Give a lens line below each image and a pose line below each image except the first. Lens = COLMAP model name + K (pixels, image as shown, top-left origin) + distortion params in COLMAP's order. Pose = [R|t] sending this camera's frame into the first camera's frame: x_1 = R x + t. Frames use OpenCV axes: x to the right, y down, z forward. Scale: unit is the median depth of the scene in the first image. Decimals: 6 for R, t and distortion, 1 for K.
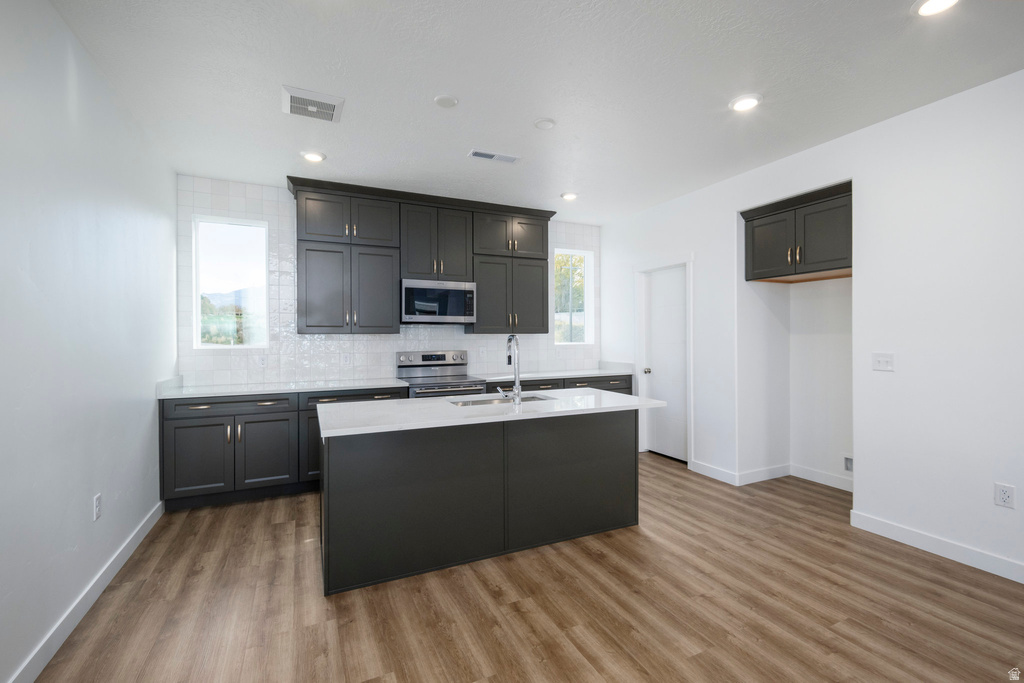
lens RADIAL K [[449.9, 0, 512.2], [0, 449.9, 342.3], [0, 0, 1]] dist [0.002935, -0.000927]
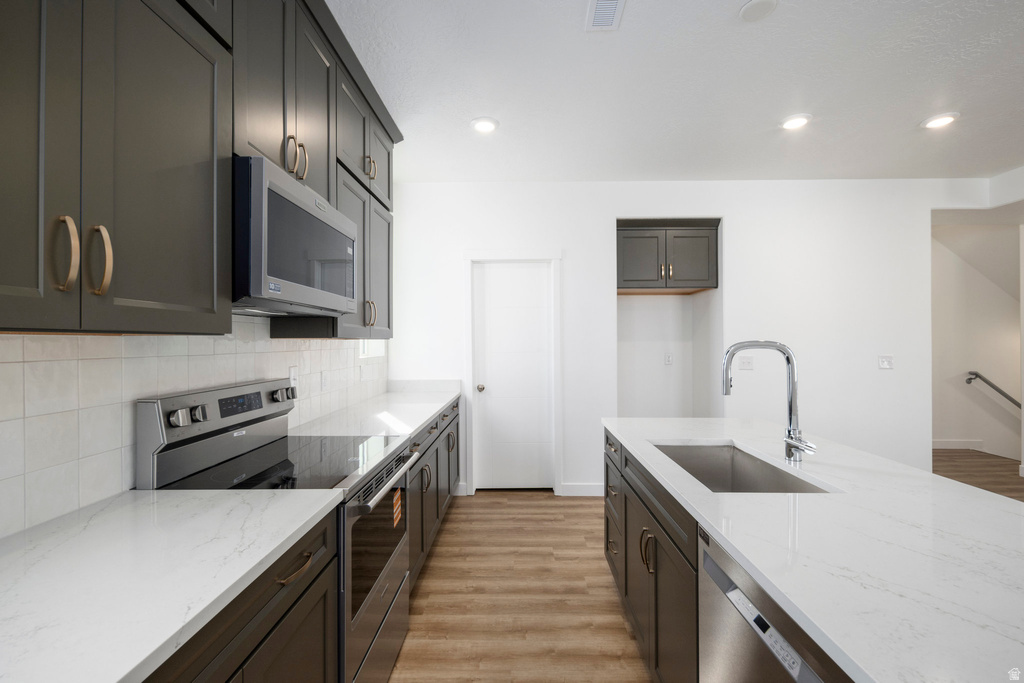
lens RADIAL K [[449.9, 0, 514.4], [0, 449.9, 345.0], [0, 0, 1]] dist [0.002935, -0.000927]
pose [[0.440621, -0.001853, 0.897691, -0.454216], [0.014351, 0.999885, -0.004980, -0.008321], [-0.897578, 0.015077, 0.440597, 0.718716]]
